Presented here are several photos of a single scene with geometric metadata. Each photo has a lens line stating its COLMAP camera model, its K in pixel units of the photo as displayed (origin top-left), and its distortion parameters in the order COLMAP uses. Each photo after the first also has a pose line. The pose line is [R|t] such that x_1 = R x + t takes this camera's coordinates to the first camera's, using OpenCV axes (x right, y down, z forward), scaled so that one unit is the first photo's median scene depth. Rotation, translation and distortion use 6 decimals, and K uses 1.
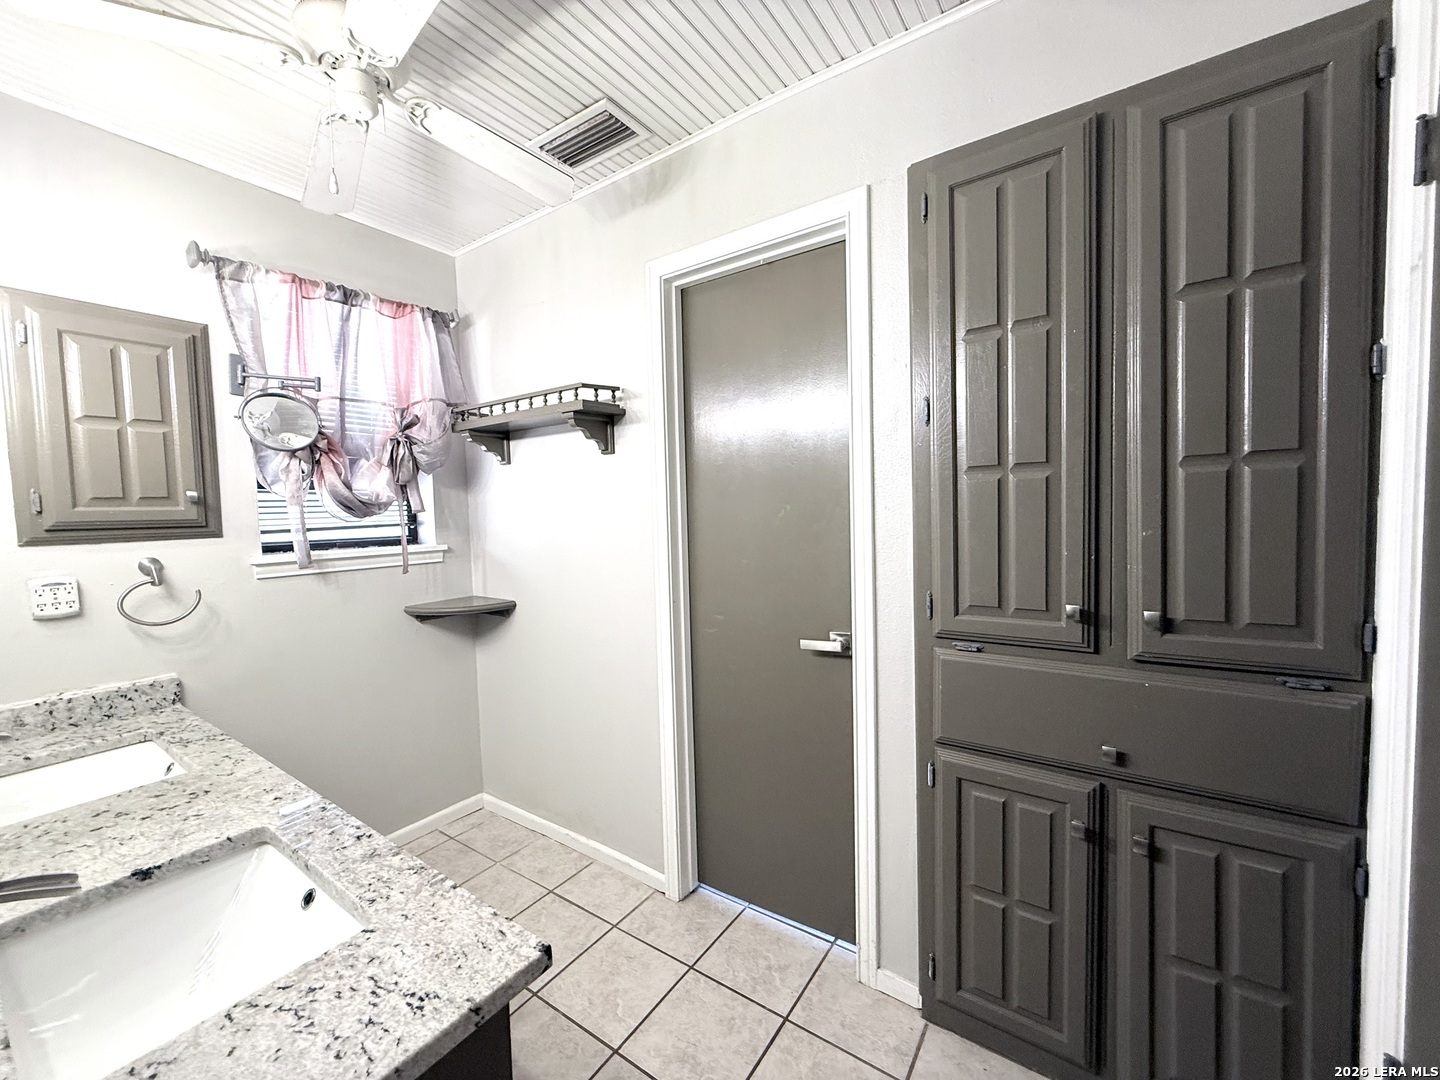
lens RADIAL K [[572.3, 0, 718.9], [0, 572.3, 537.1], [0, 0, 1]] dist [0.001715, -0.000835]
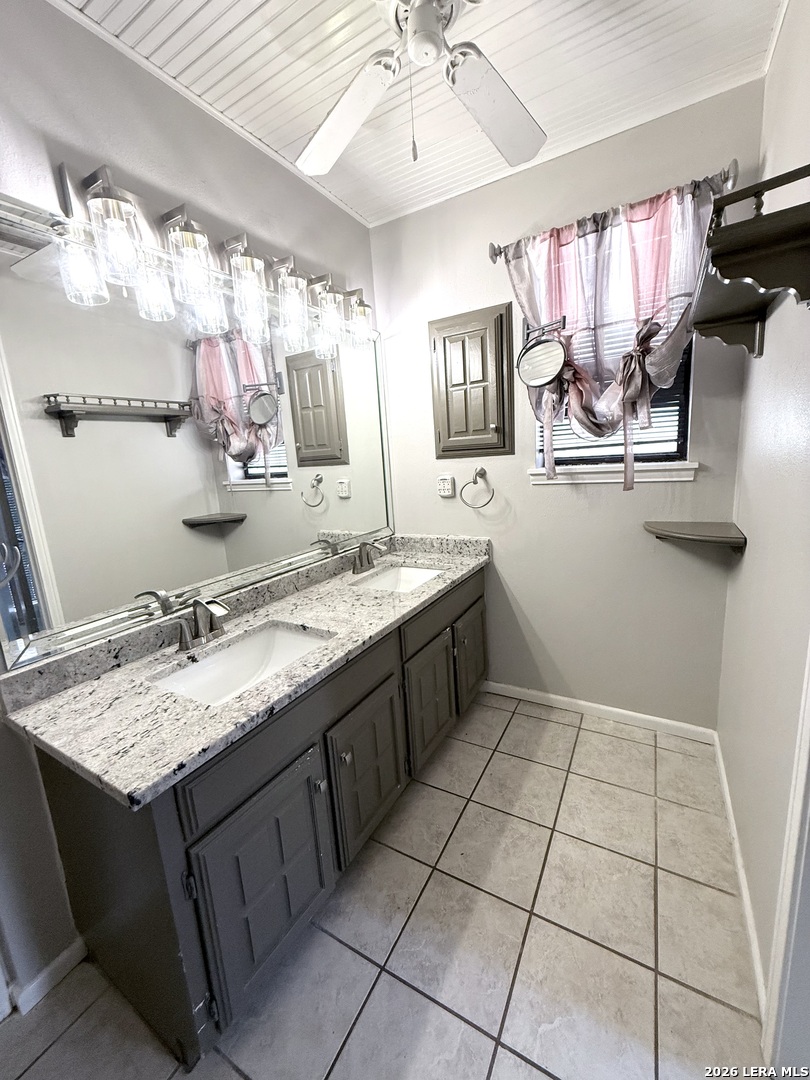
lens RADIAL K [[429.2, 0, 404.9], [0, 429.2, 537.2], [0, 0, 1]] dist [0.001715, -0.000835]
pose [[0.082624, 0.204967, -0.975275, 0.222397], [0.012658, 0.978327, 0.206681, -0.022155], [0.996500, -0.029422, 0.078238, 0.589092]]
